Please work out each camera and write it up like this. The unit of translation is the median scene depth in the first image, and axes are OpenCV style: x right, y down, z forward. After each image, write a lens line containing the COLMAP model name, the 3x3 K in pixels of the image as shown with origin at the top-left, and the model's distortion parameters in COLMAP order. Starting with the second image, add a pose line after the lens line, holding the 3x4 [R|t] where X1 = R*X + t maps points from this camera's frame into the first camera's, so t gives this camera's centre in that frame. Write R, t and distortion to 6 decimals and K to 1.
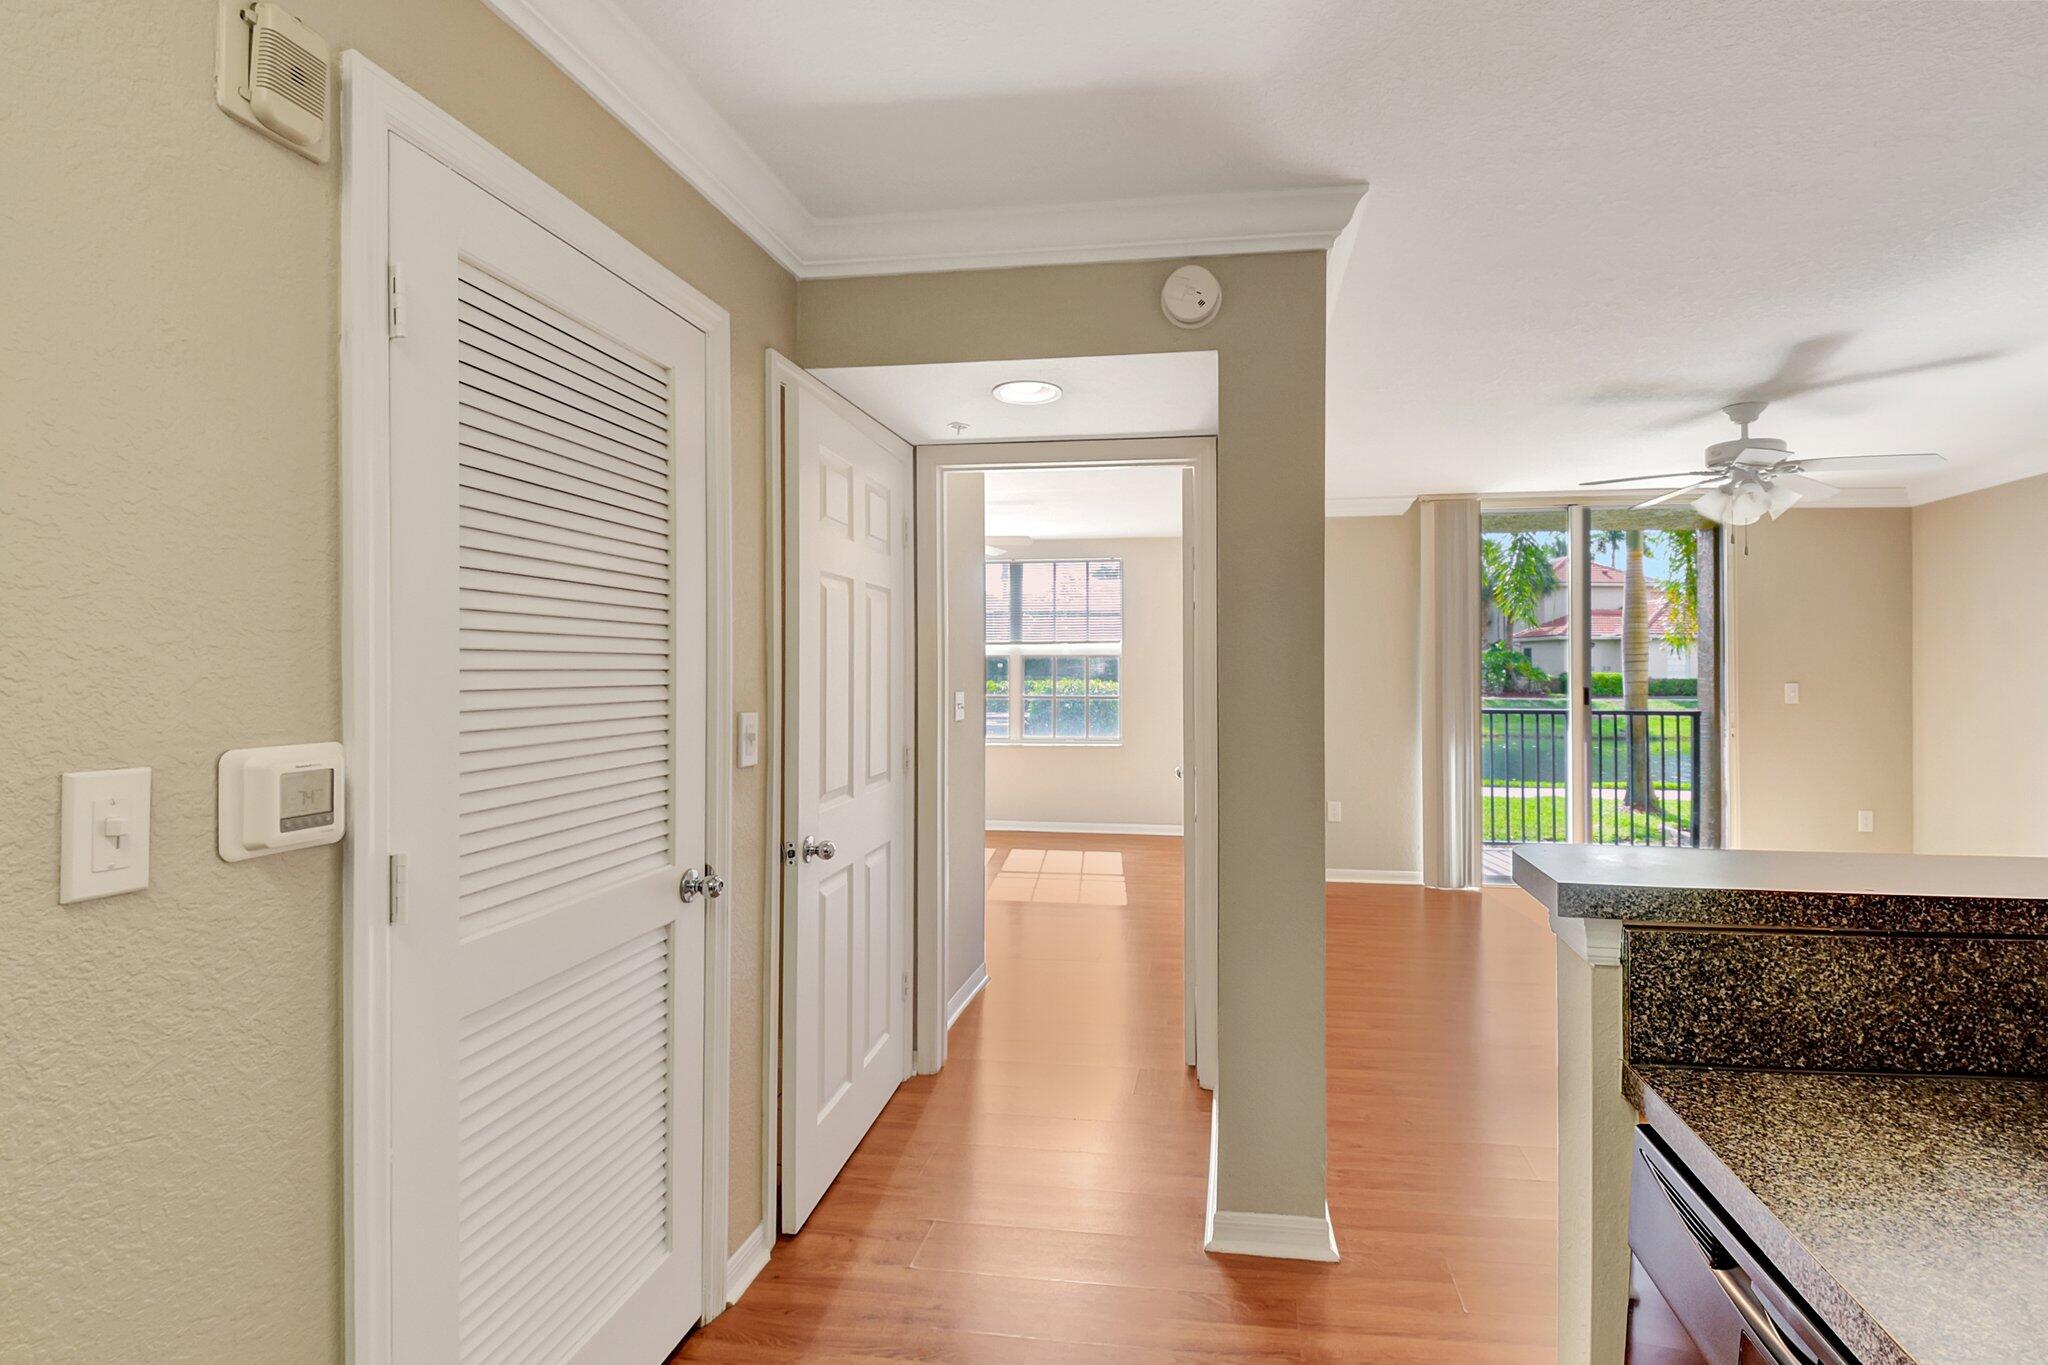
lens RADIAL K [[937.3, 0, 1017.0], [0, 937.3, 674.5], [0, 0, 1]] dist [-0.003711, -0.015730]
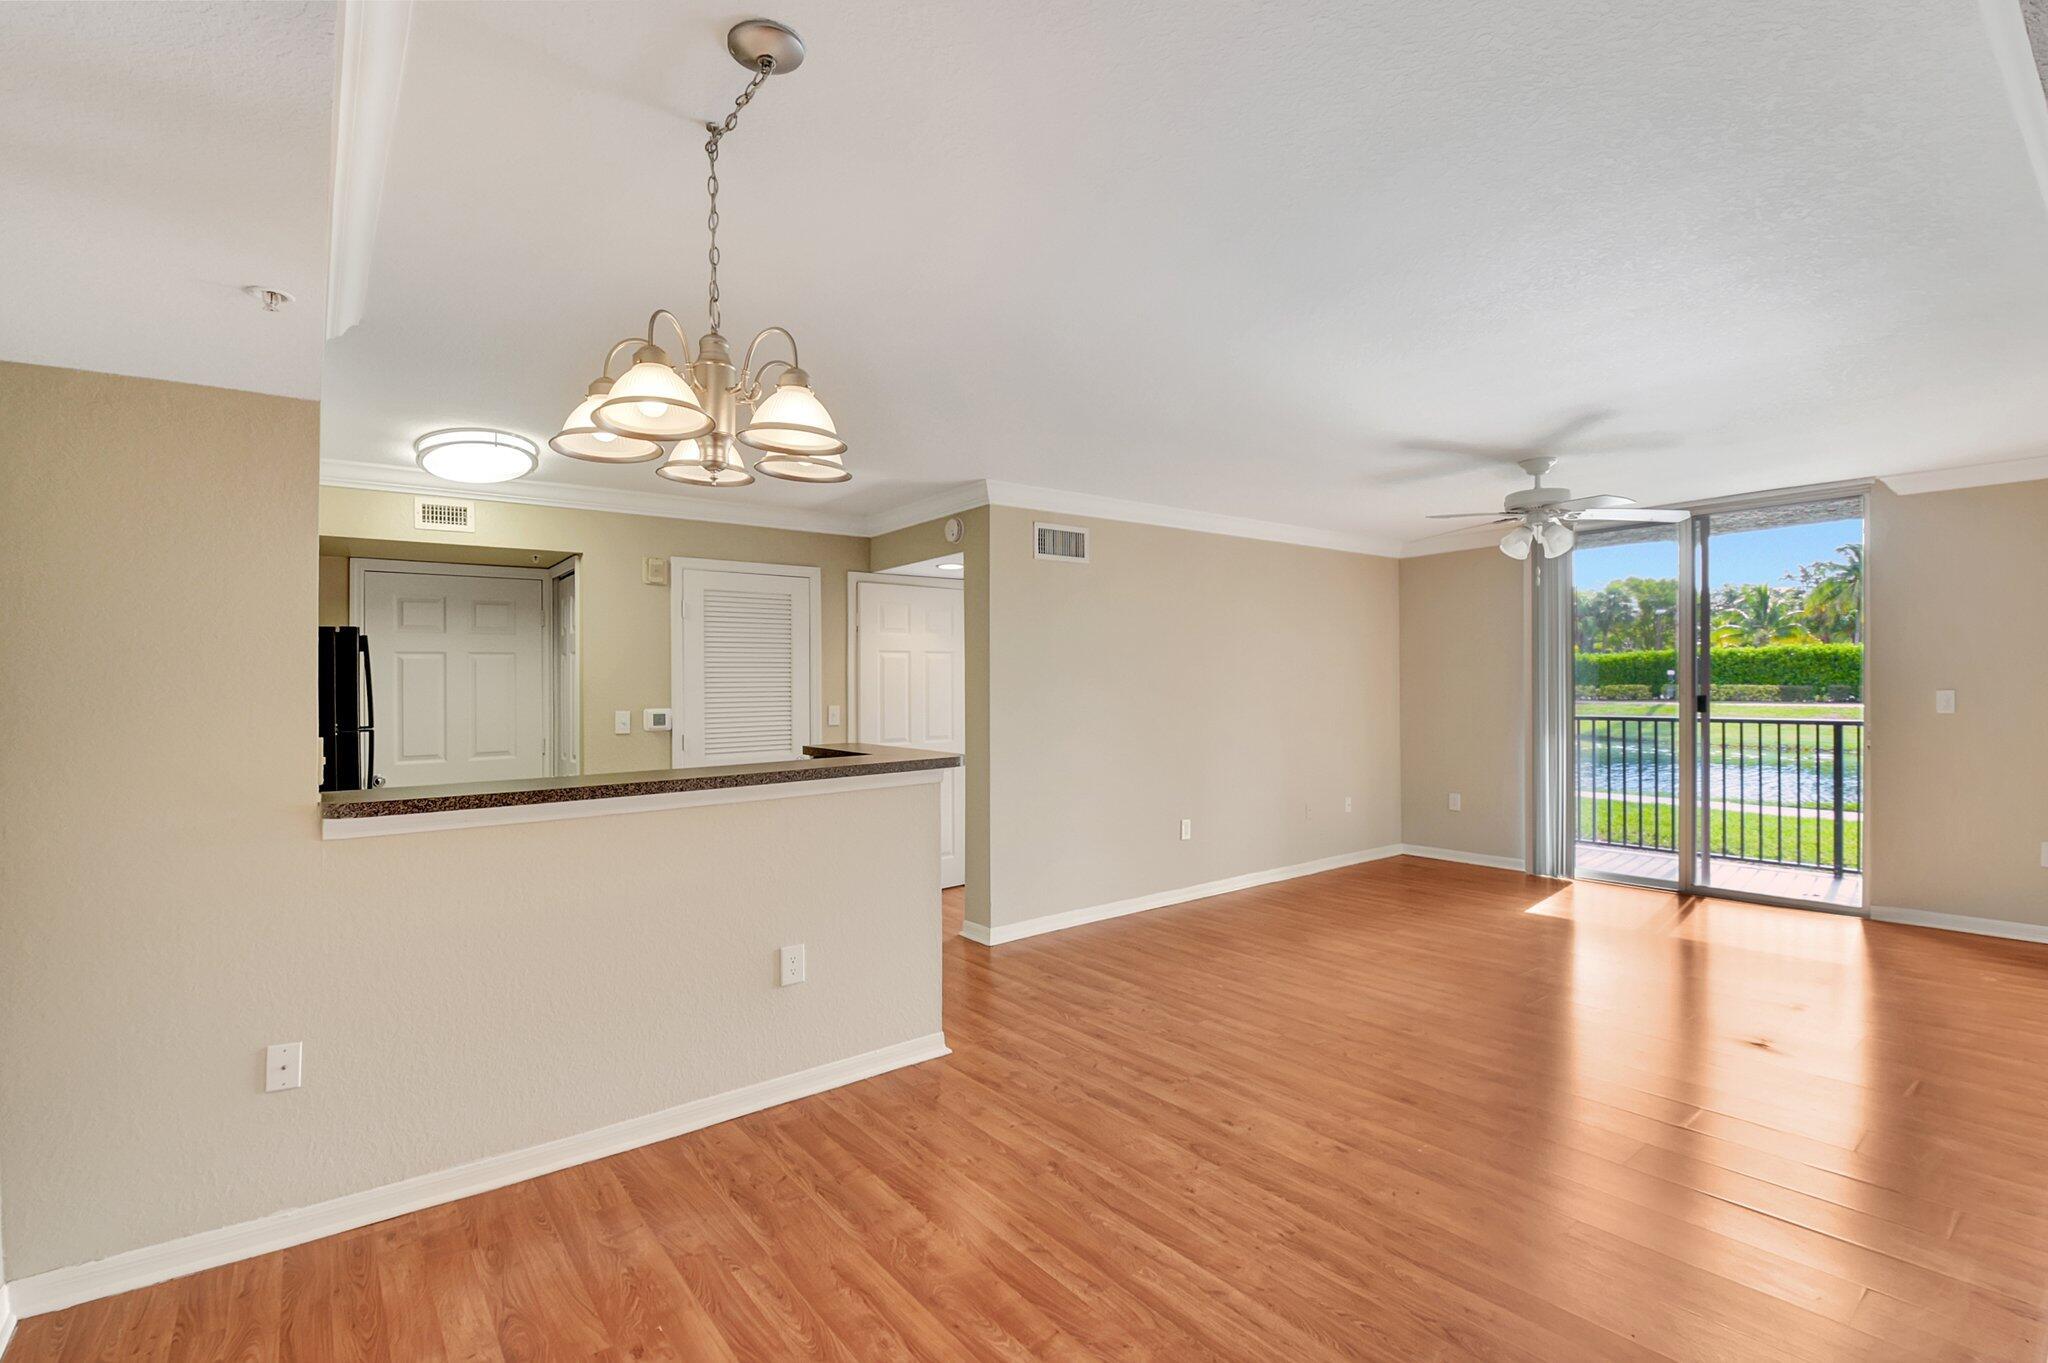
lens RADIAL K [[937.3, 0, 1017.0], [0, 937.3, 673.5], [0, 0, 1]] dist [-0.003711, -0.015730]
pose [[0.706442, -0.020299, -0.707479, 1.840394], [0.011231, 0.999784, -0.017472, -0.001542], [0.707681, 0.004397, 0.706518, -0.521373]]
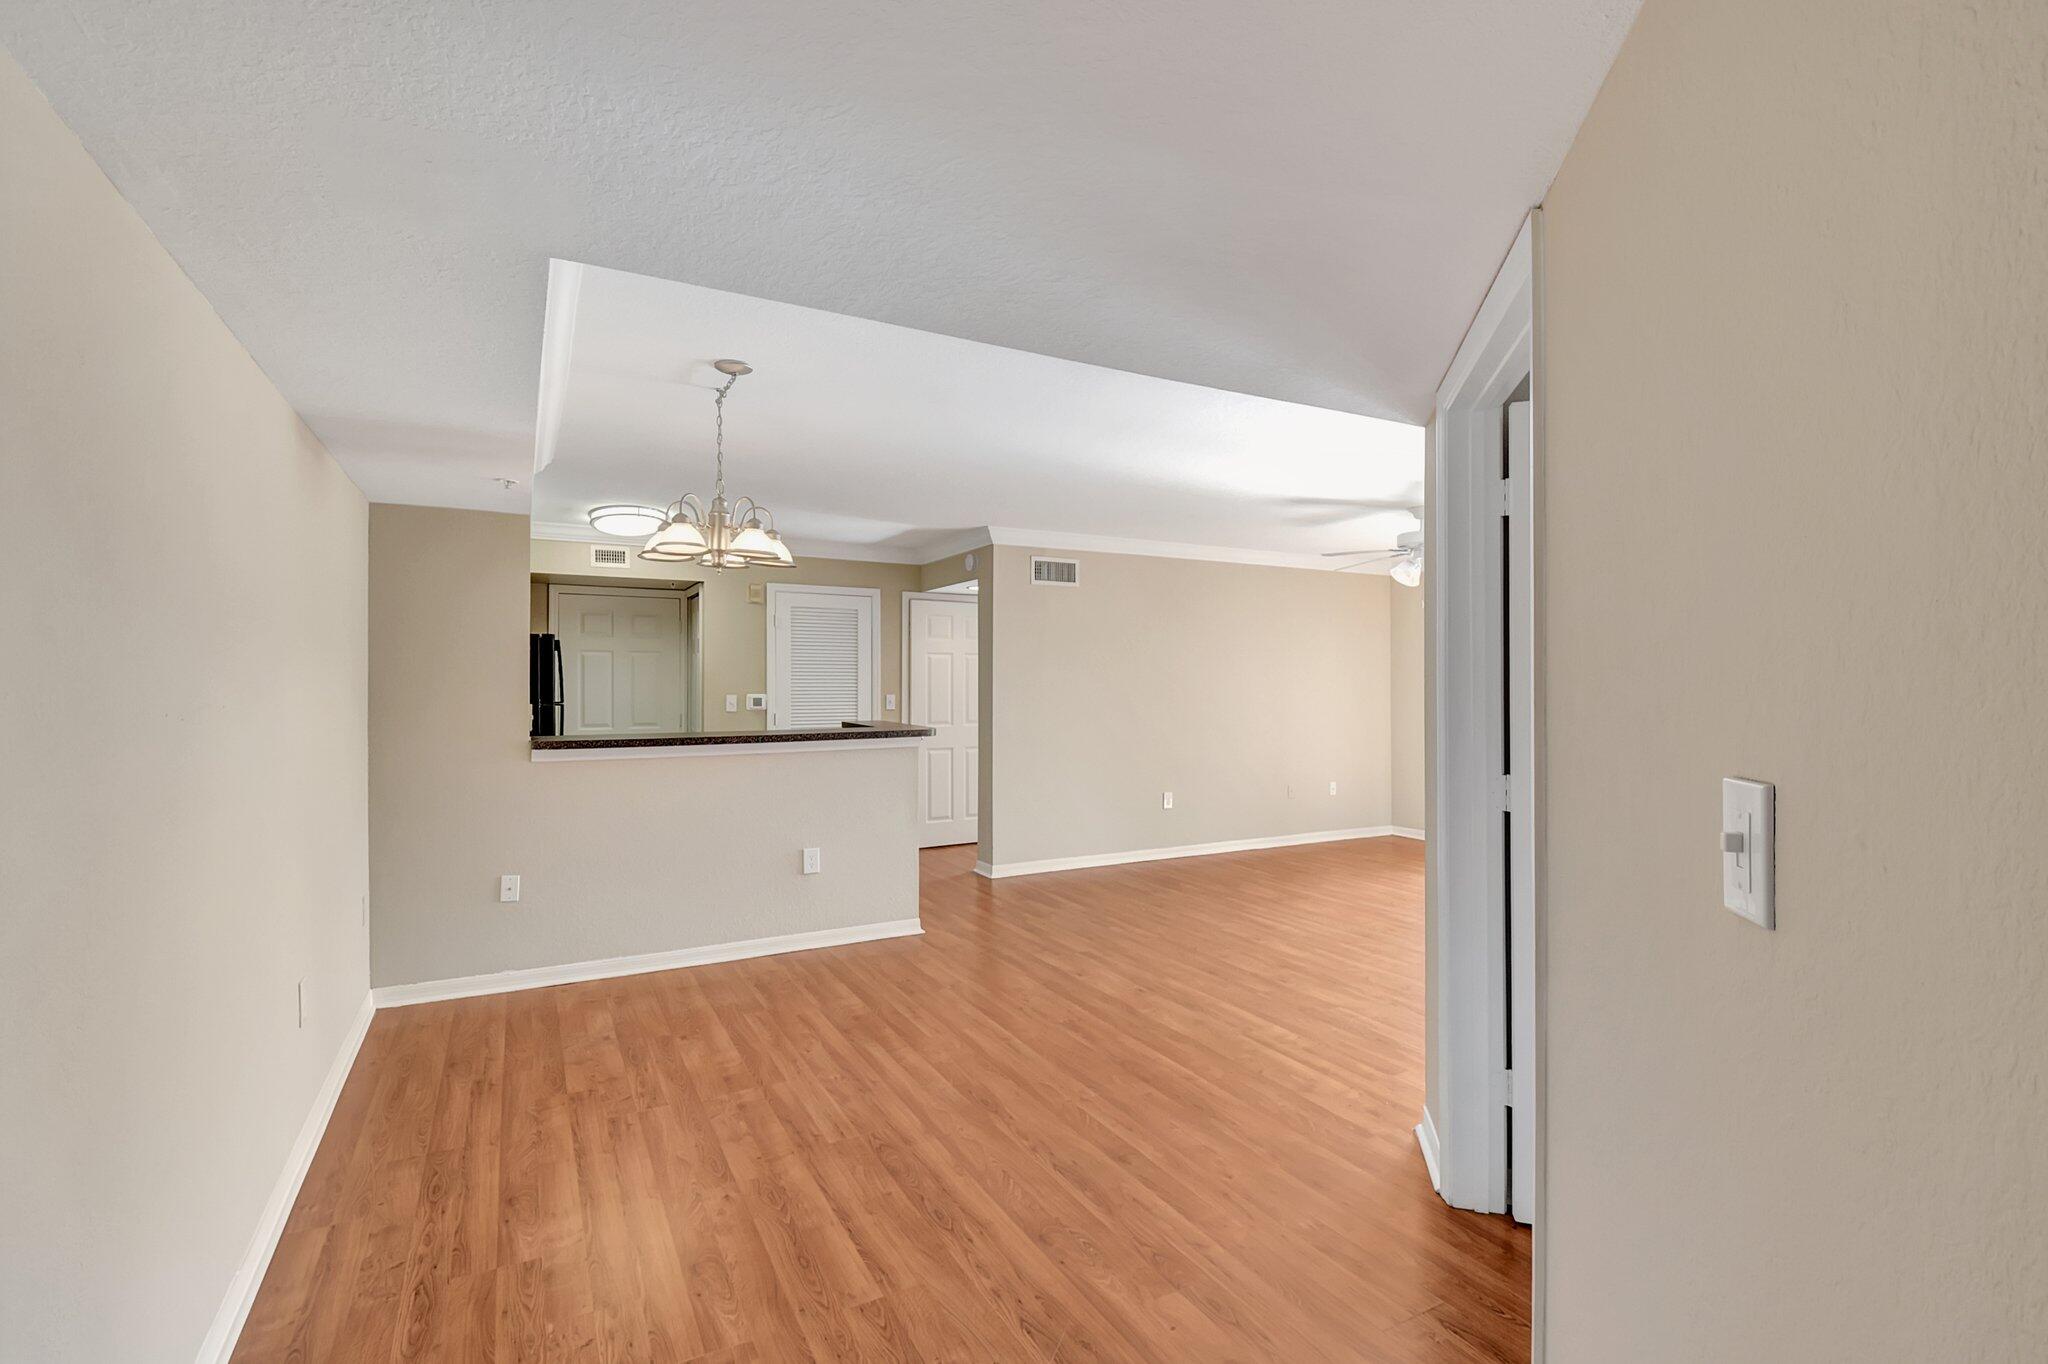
lens RADIAL K [[929.0, 0, 1024.0], [0, 929.0, 682.0], [0, 0, 1]] dist [0.001120, -0.011531]
pose [[0.591477, 0.001251, -0.806321, 2.602106], [-0.005769, 0.999980, -0.002681, -0.002759], [0.806301, 0.006238, 0.591472, -0.636170]]
